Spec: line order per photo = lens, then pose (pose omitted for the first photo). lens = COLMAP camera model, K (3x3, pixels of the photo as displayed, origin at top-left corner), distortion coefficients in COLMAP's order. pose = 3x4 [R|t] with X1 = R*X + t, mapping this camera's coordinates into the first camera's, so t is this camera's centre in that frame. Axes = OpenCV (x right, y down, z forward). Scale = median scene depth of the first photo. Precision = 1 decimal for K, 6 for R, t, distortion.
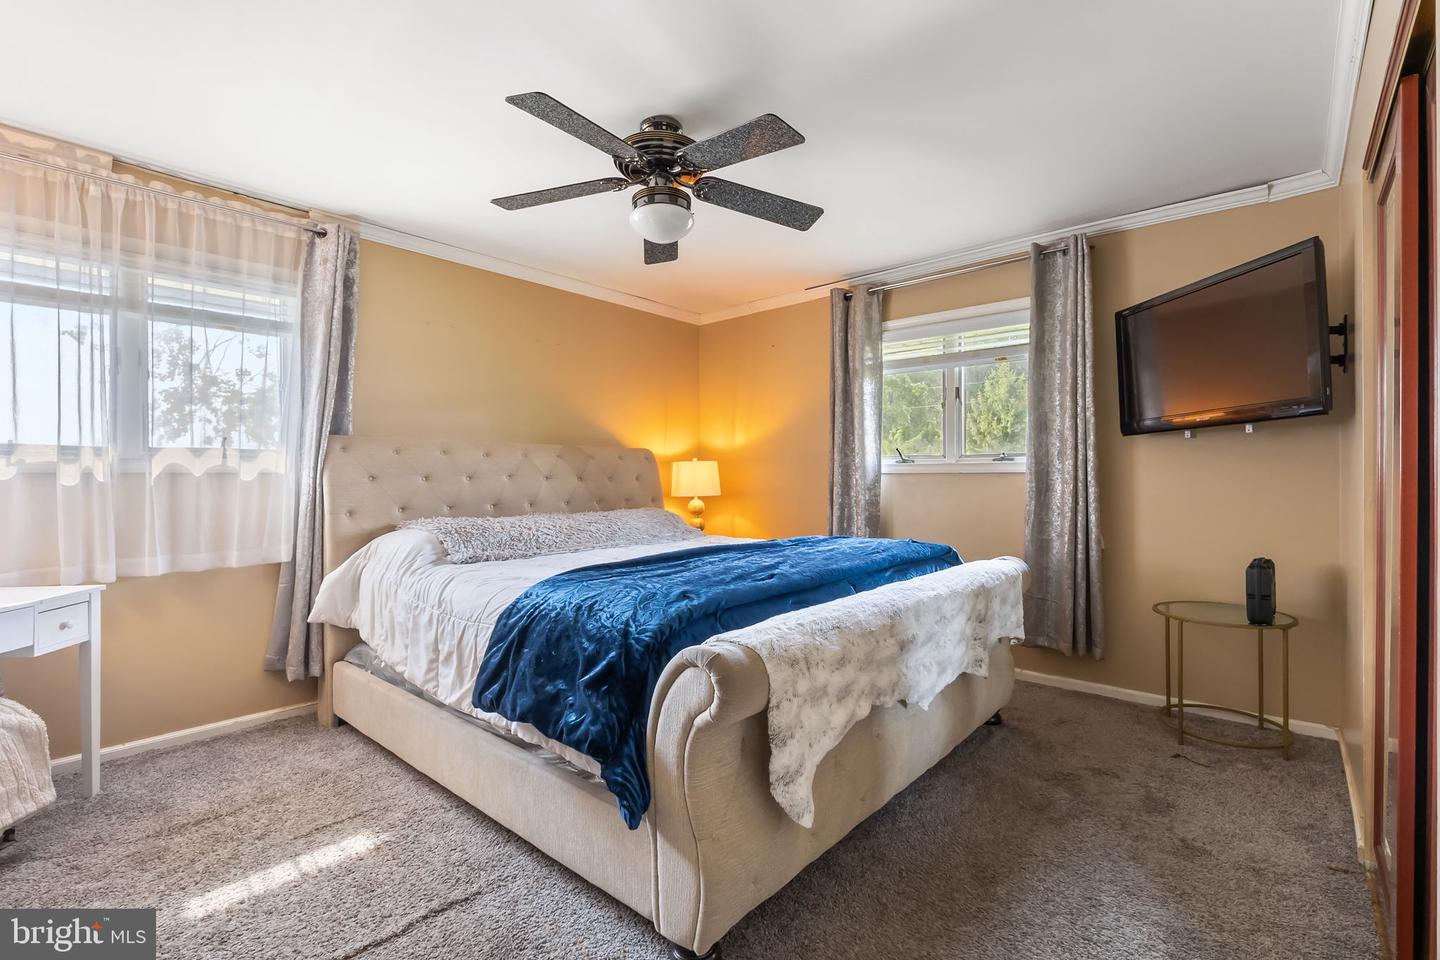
lens RADIAL K [[645.0, 0, 731.2], [0, 645.0, 477.0], [0, 0, 1]] dist [0.003252, 0.000433]
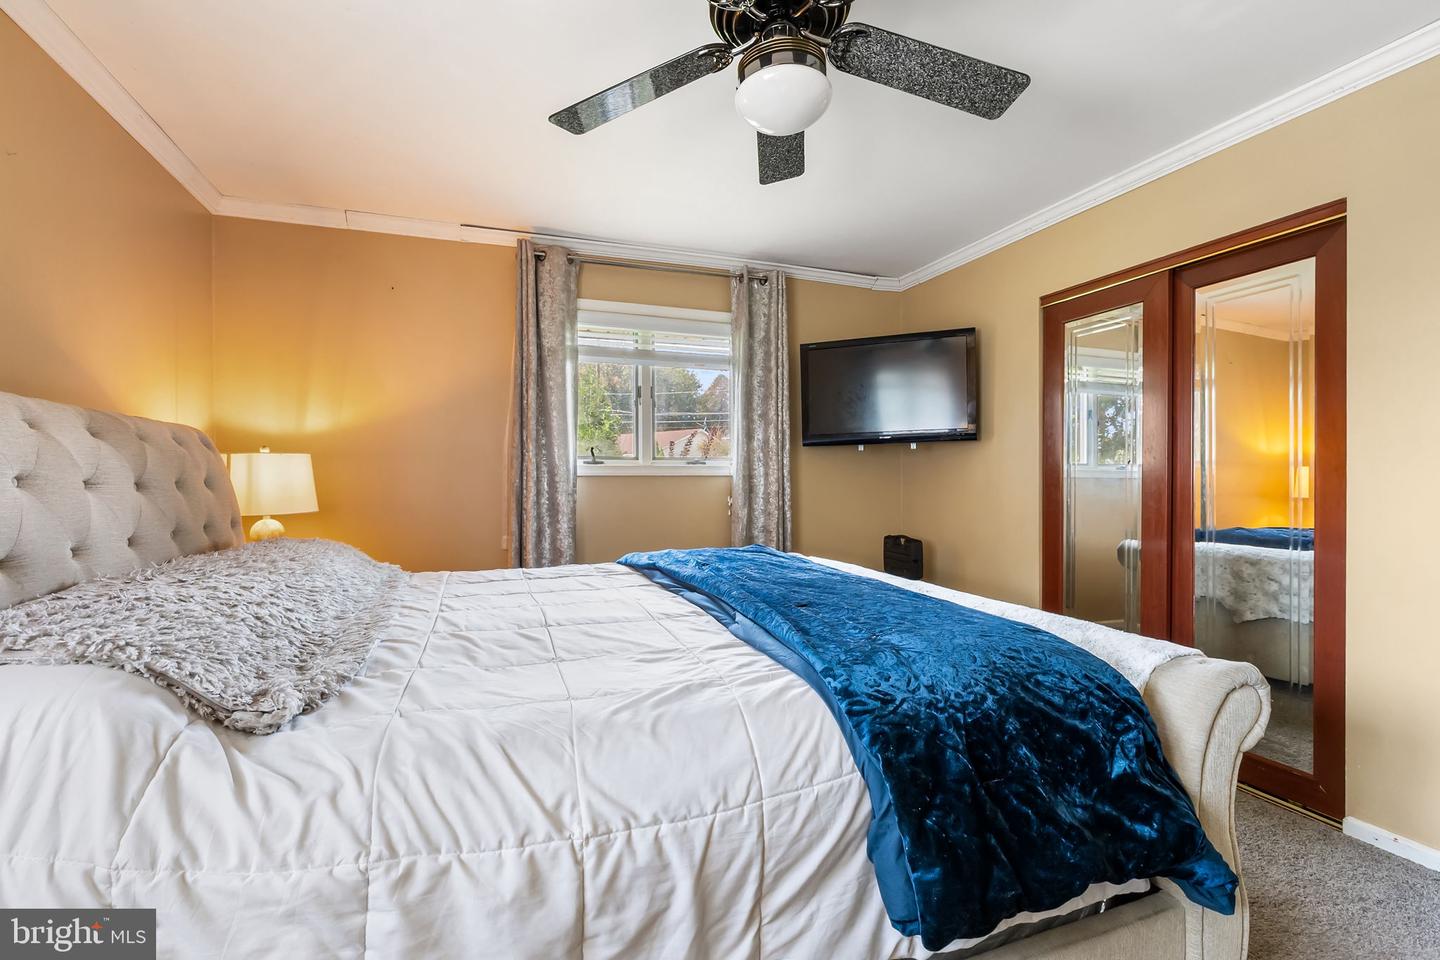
lens RADIAL K [[645.0, 0, 725.1], [0, 645.0, 481.7], [0, 0, 1]] dist [0.003252, 0.000433]
pose [[0.483425, -0.001547, 0.875384, -0.418187], [0.001886, 0.999998, 0.000726, 0.001665], [-0.875384, 0.001300, 0.483427, 0.417640]]
